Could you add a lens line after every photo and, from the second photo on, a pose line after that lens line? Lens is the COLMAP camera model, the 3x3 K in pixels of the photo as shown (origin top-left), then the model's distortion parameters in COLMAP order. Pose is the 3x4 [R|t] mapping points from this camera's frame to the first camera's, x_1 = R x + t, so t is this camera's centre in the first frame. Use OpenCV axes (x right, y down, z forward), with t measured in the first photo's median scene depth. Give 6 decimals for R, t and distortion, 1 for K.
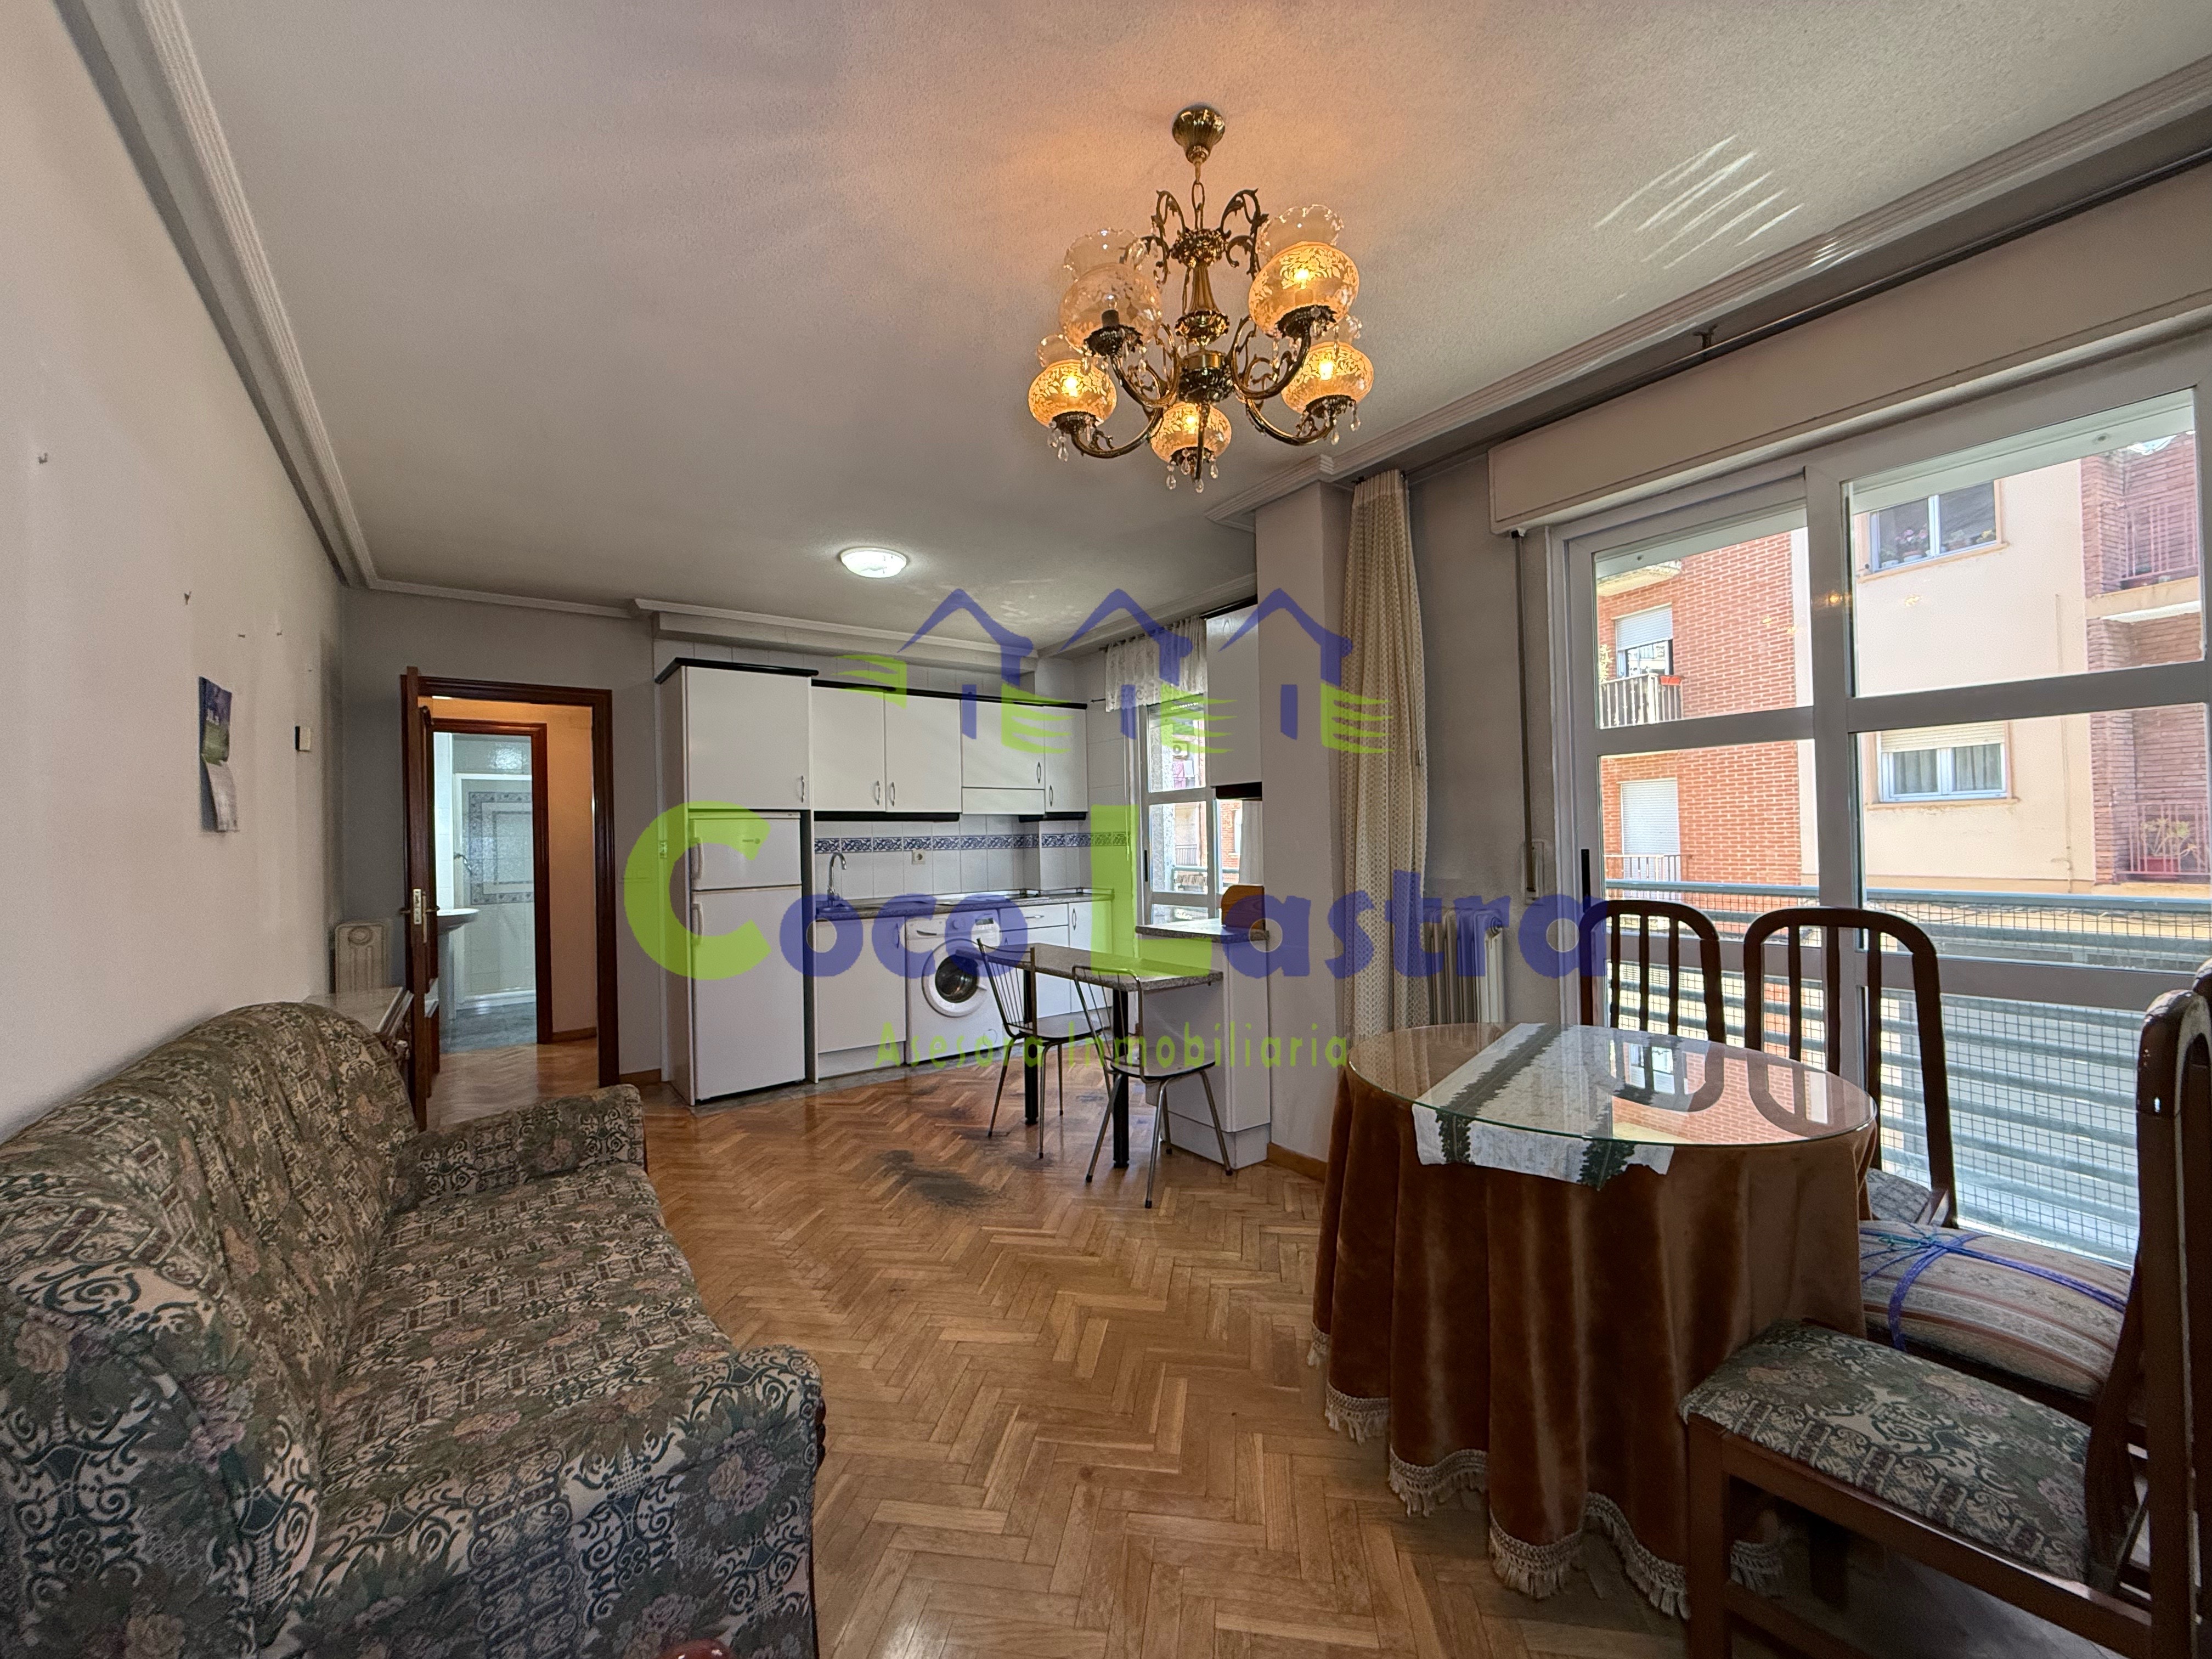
lens RADIAL K [[878.8, 0, 1100.5], [0, 878.8, 828.3], [0, 0, 1]] dist [-0.001163, 0.000175]
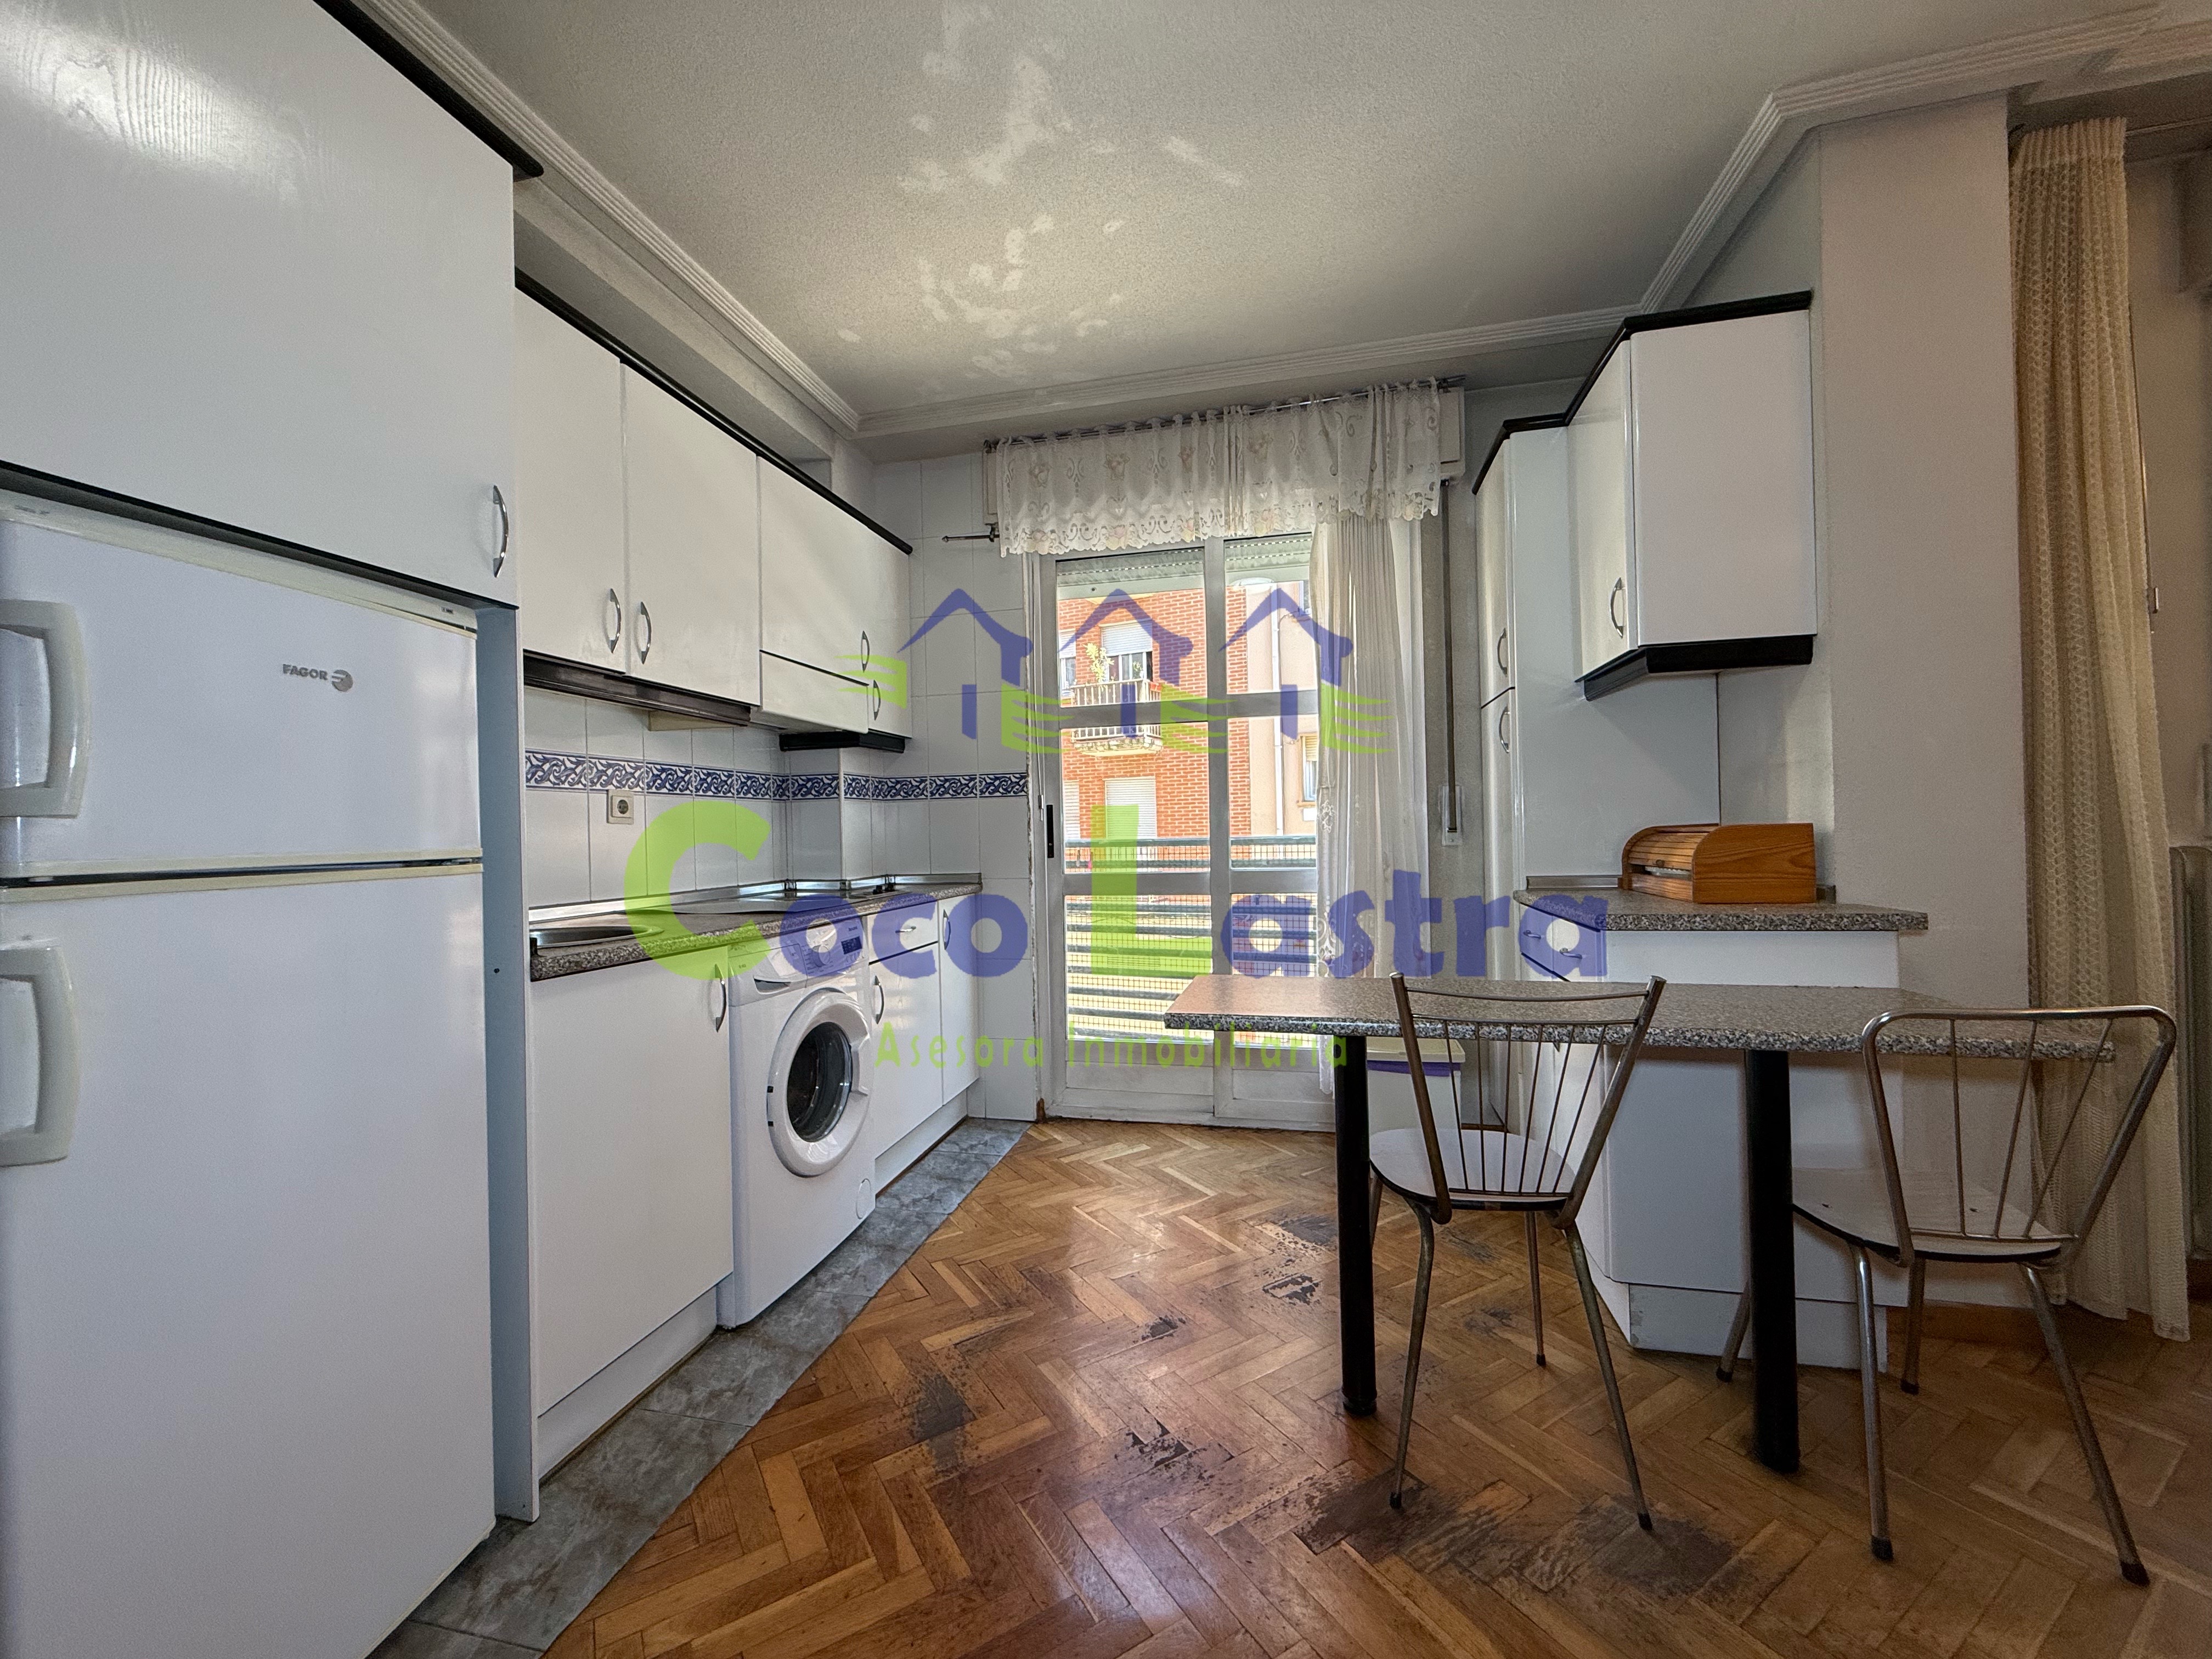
lens RADIAL K [[878.8, 0, 1097.0], [0, 878.8, 832.1], [0, 0, 1]] dist [-0.001163, 0.000175]
pose [[0.757638, 0.007152, 0.652636, -0.375060], [-0.005102, 0.999974, -0.005036, 0.055493], [-0.652655, 0.000486, 0.757655, 0.647037]]
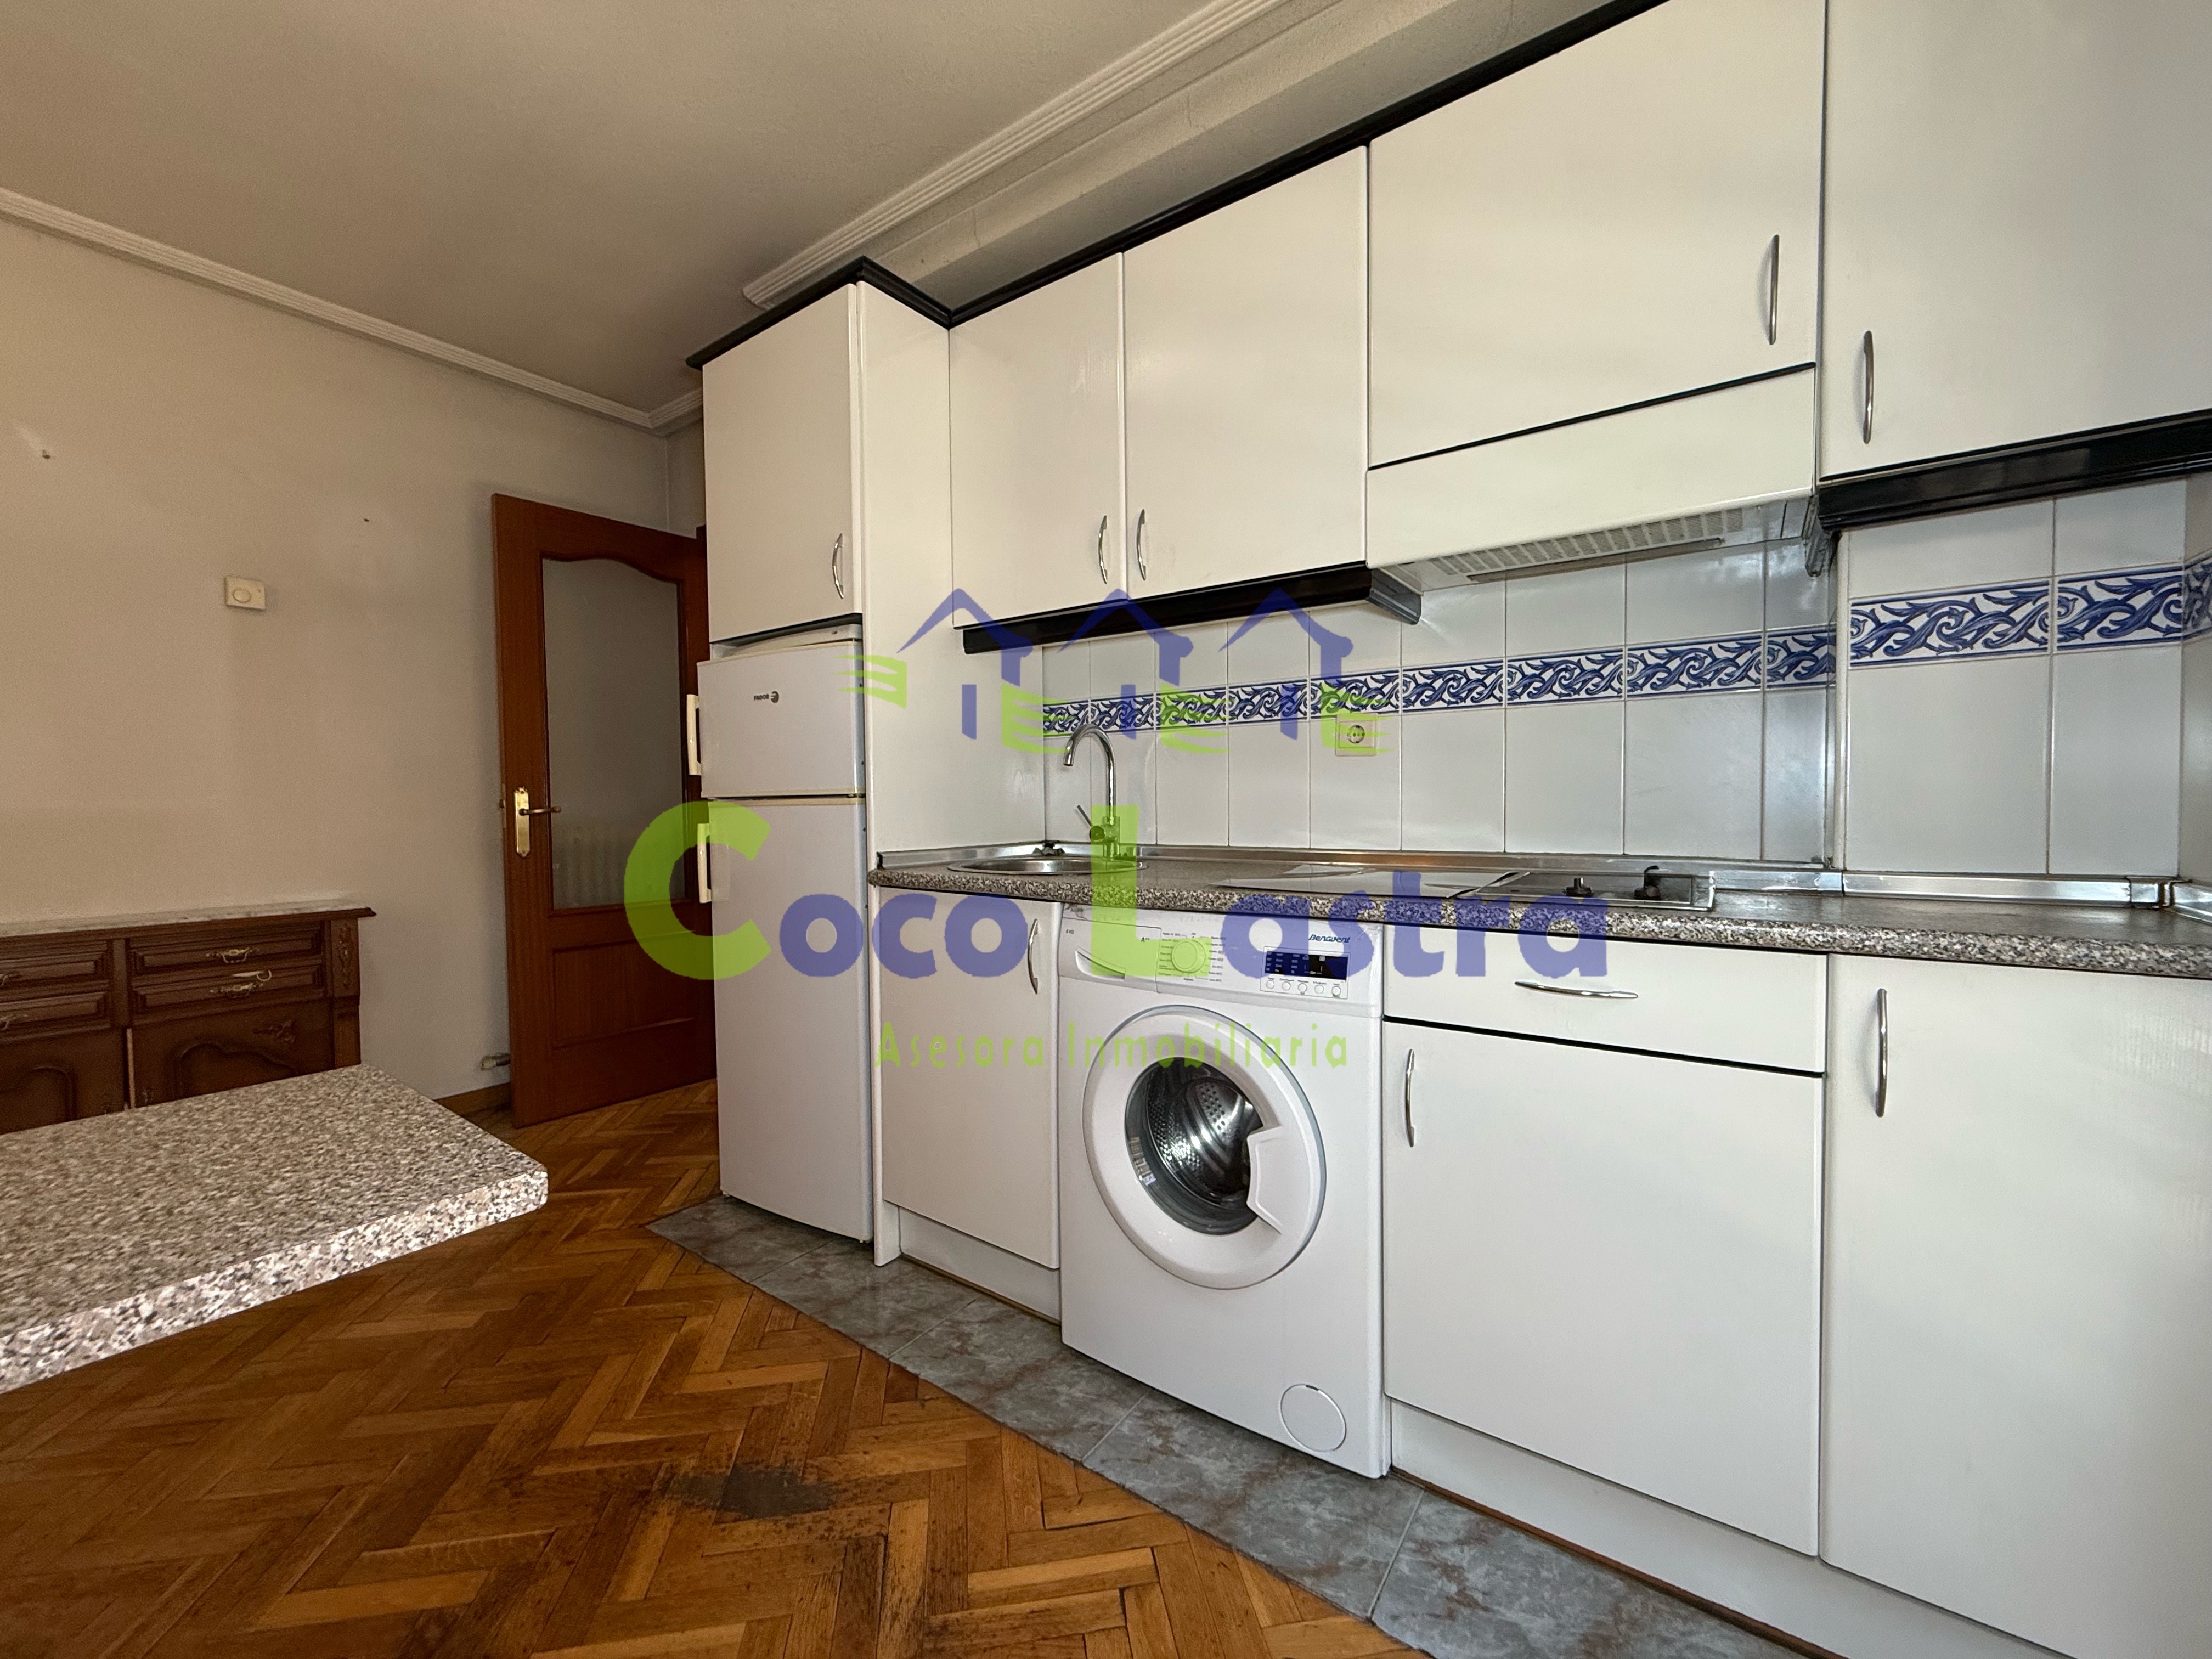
lens RADIAL K [[878.8, 0, 1102.3], [0, 878.8, 830.5], [0, 0, 1]] dist [-0.001163, 0.000175]
pose [[0.309563, 0.054452, -0.949318, 0.100521], [0.018148, 0.997839, 0.063153, 0.056308], [0.950706, -0.036778, 0.307906, 0.979052]]
